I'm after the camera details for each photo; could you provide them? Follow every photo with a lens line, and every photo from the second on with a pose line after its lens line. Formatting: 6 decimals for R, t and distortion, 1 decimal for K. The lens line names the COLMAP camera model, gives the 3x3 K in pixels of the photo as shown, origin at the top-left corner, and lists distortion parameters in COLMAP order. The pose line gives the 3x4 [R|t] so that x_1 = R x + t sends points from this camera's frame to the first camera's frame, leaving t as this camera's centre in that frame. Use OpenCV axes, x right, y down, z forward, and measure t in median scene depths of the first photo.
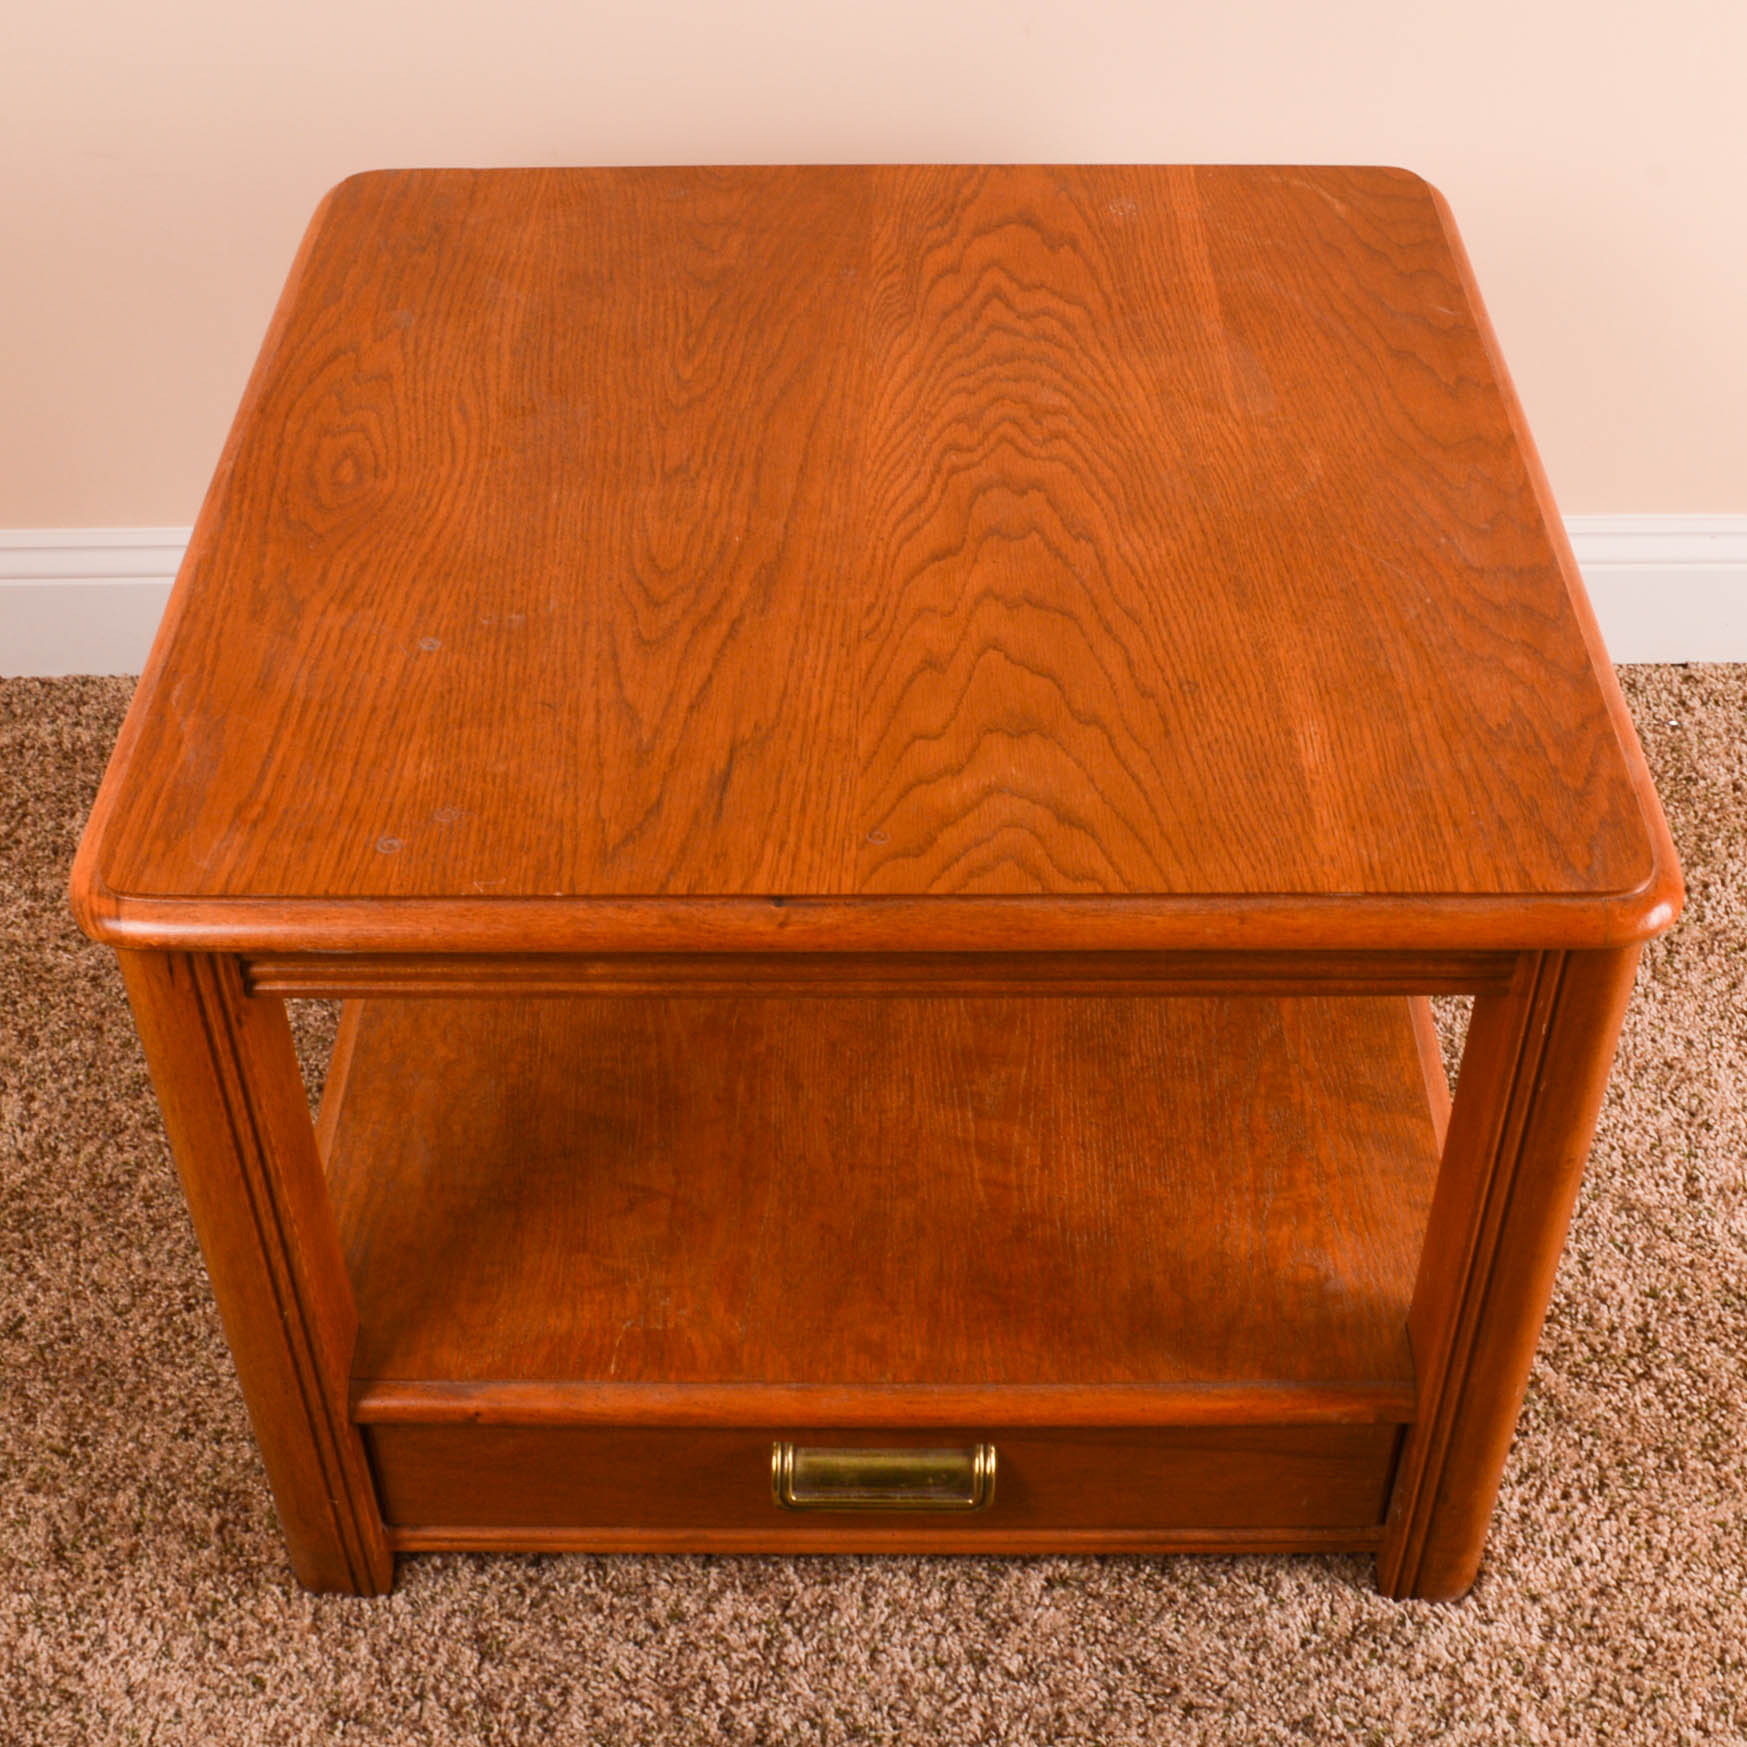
lens RADIAL K [[2587.8, 0, 876.5], [0, 2587.8, 881.0], [0, 0, 1]] dist [-0.076546, 0.000000]
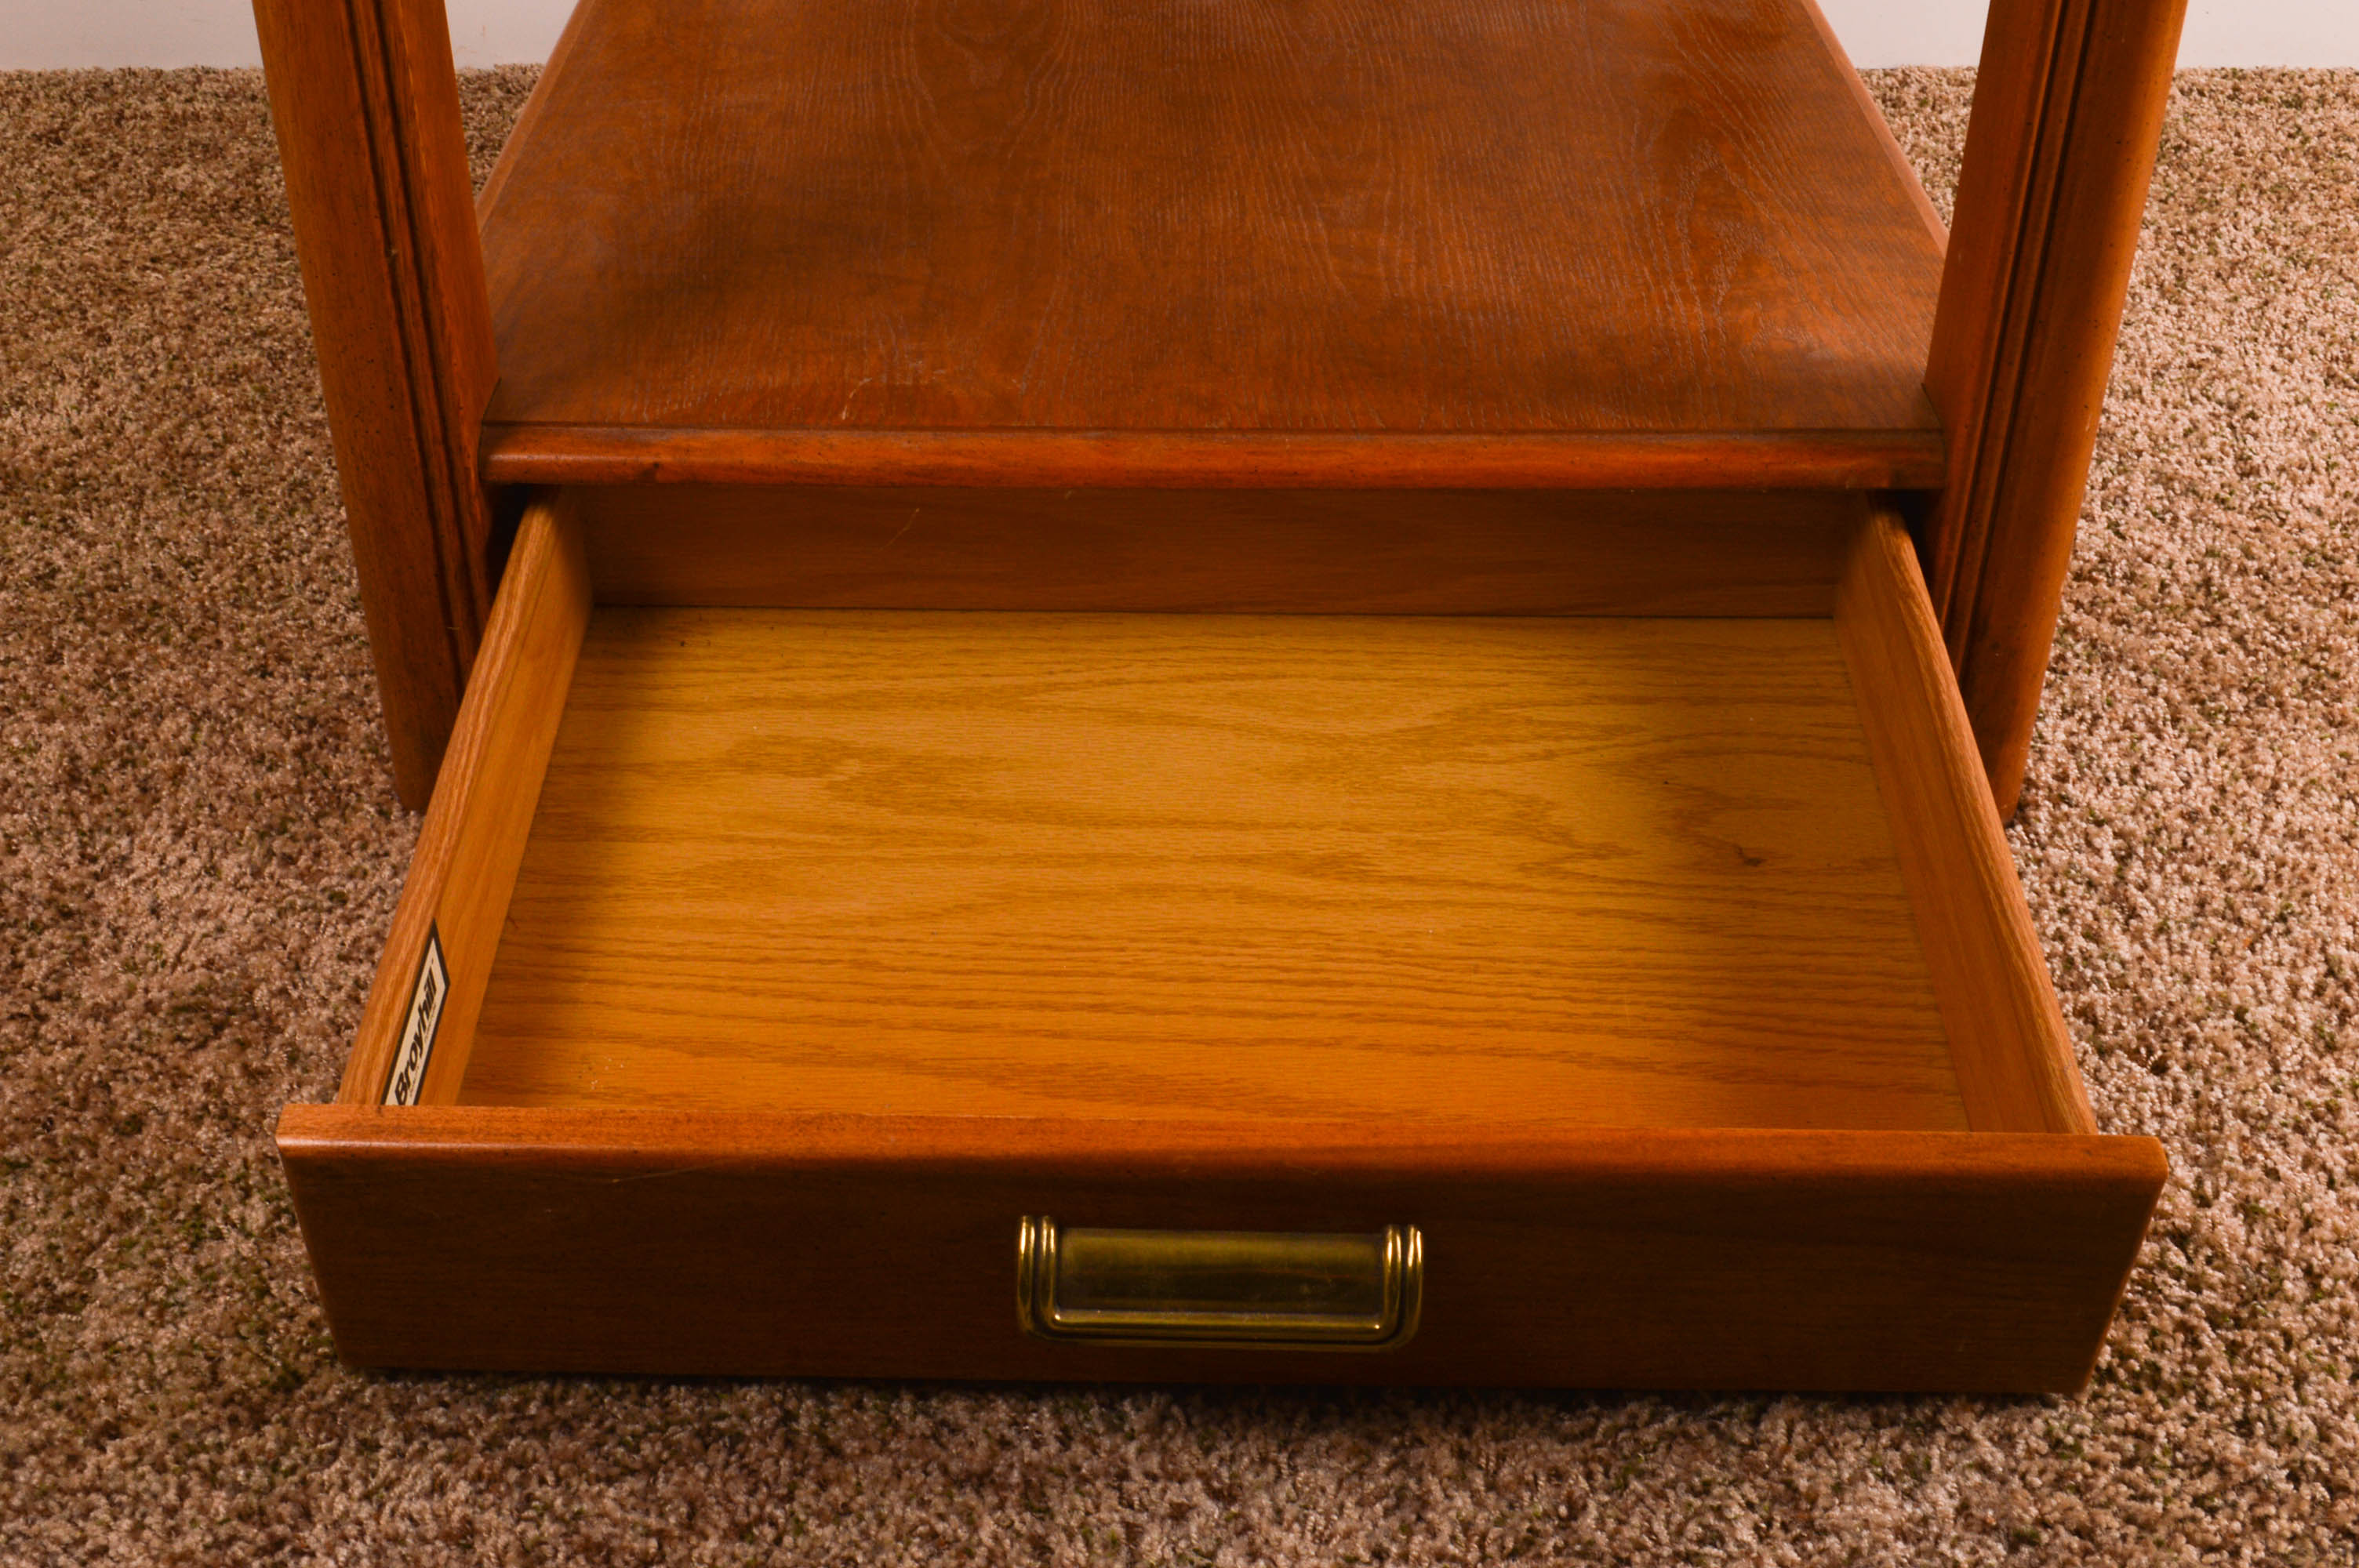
lens RADIAL K [[2797.8, 0, 1146.0], [0, 2797.8, 787.1], [0, 0, 1]] dist [-0.043417, 0.000000]
pose [[0.999943, 0.006623, 0.008373, -0.021911], [-0.005563, 0.992650, -0.120897, 0.372874], [-0.009113, 0.120843, 0.992630, 0.217588]]
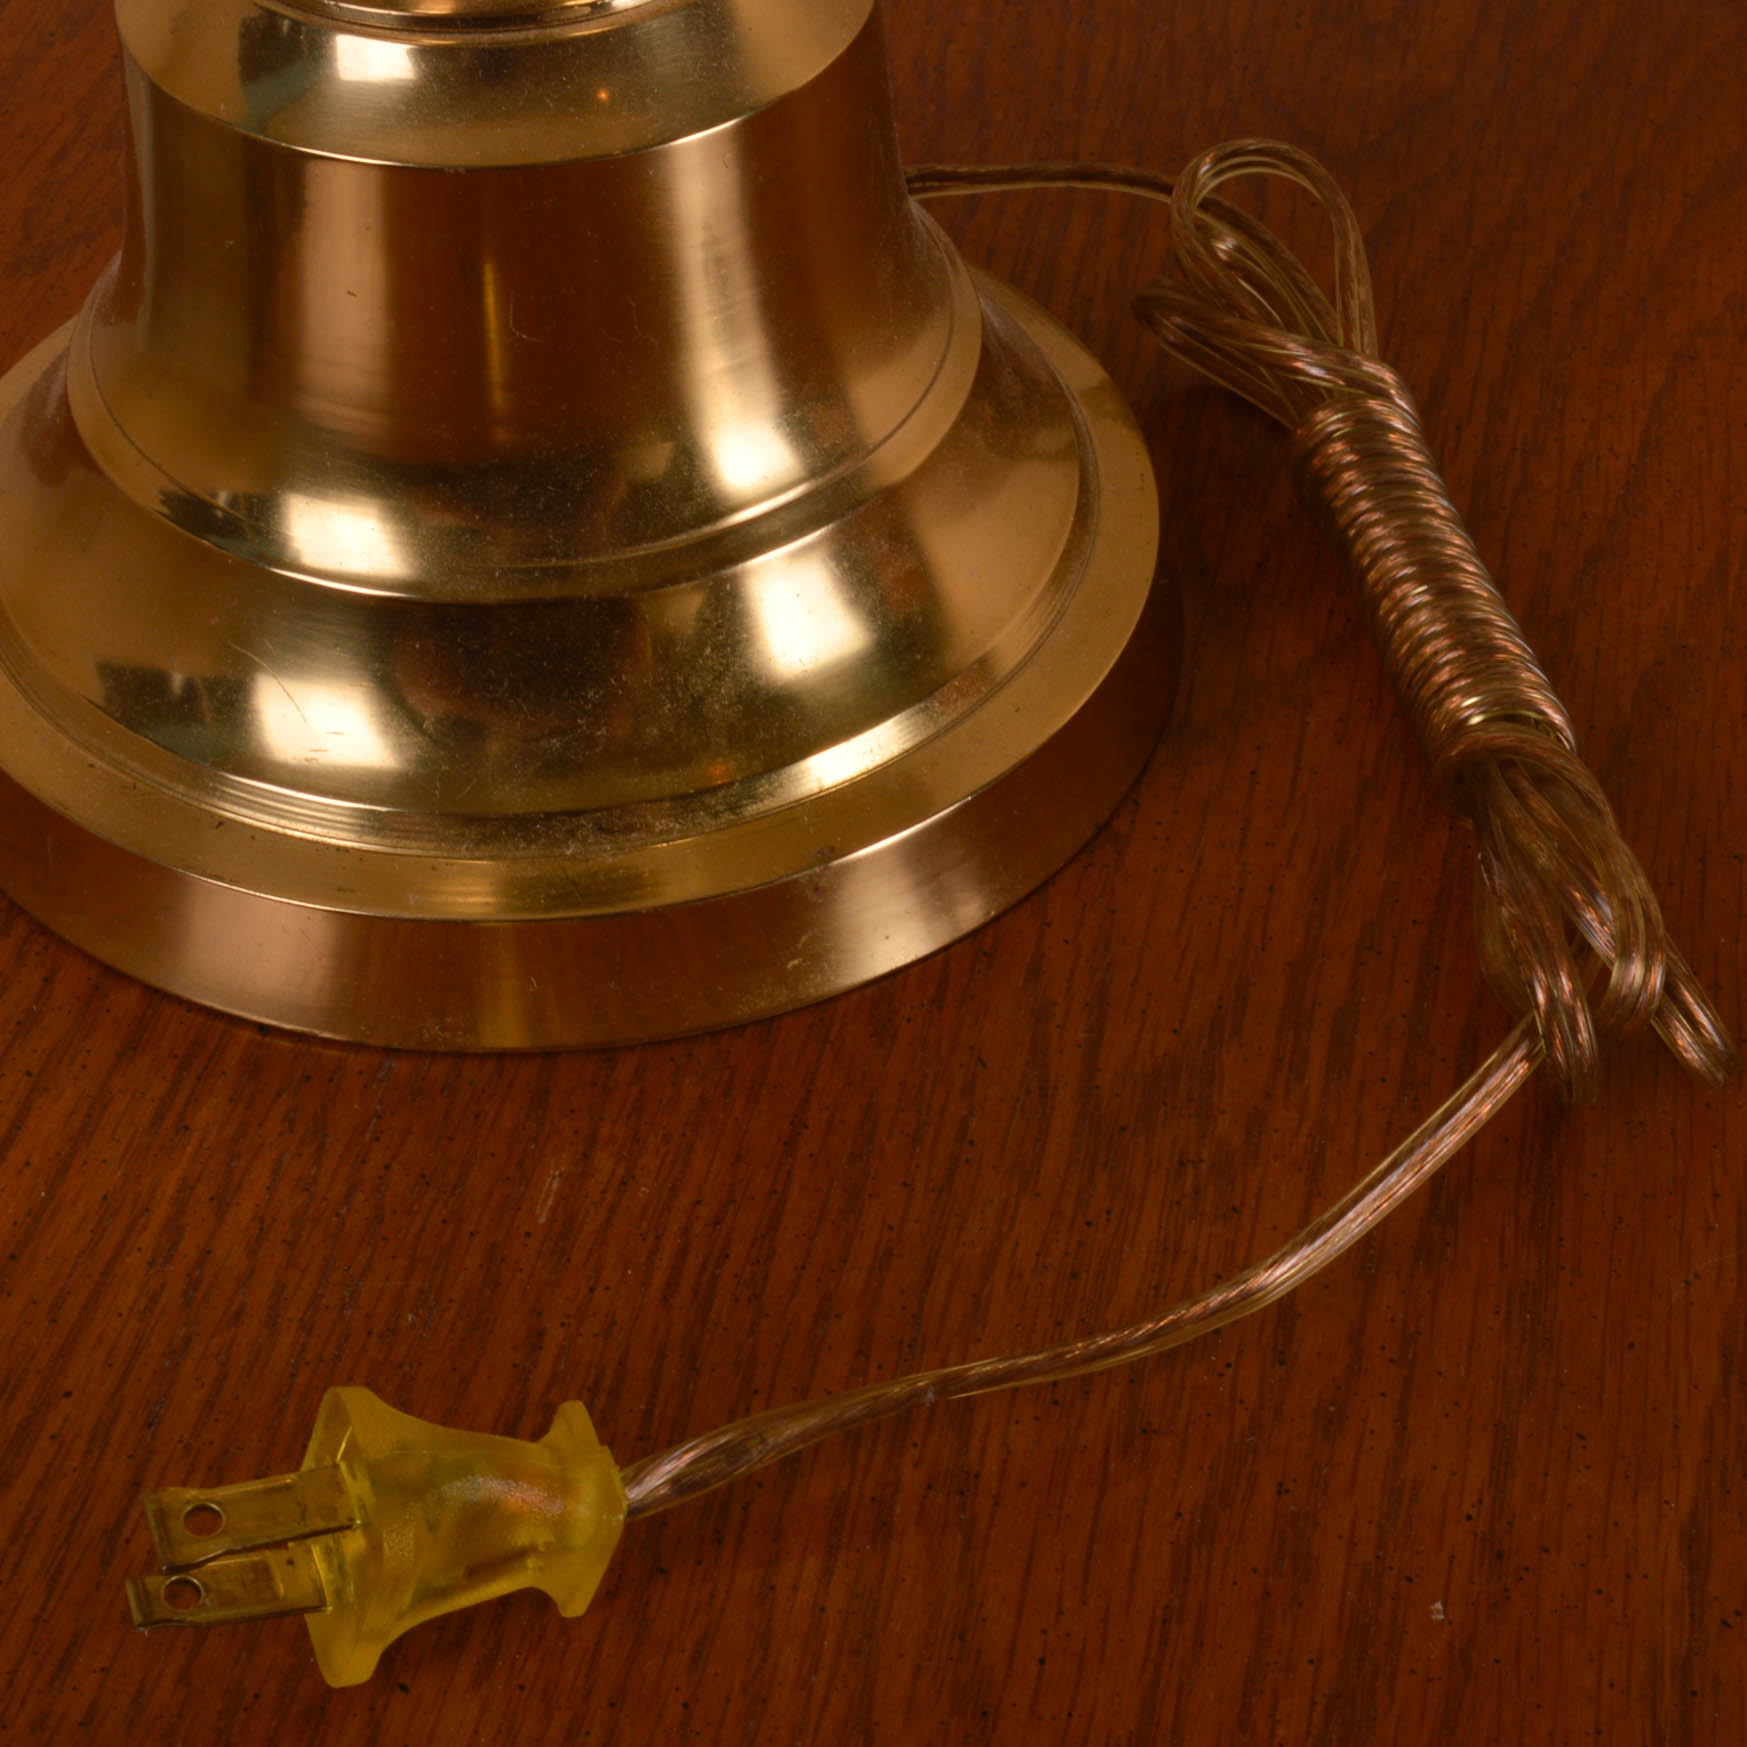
lens RADIAL K [[3584.0, 0, 888.2], [0, 3584.0, 873.9], [0, 0, 1]] dist [-0.078553, 0.000000]
pose [[0.986271, 0.109348, -0.123746, -0.061294], [-0.108504, 0.994003, 0.013560, -0.168468], [0.124486, 0.000054, 0.992221, 0.672528]]
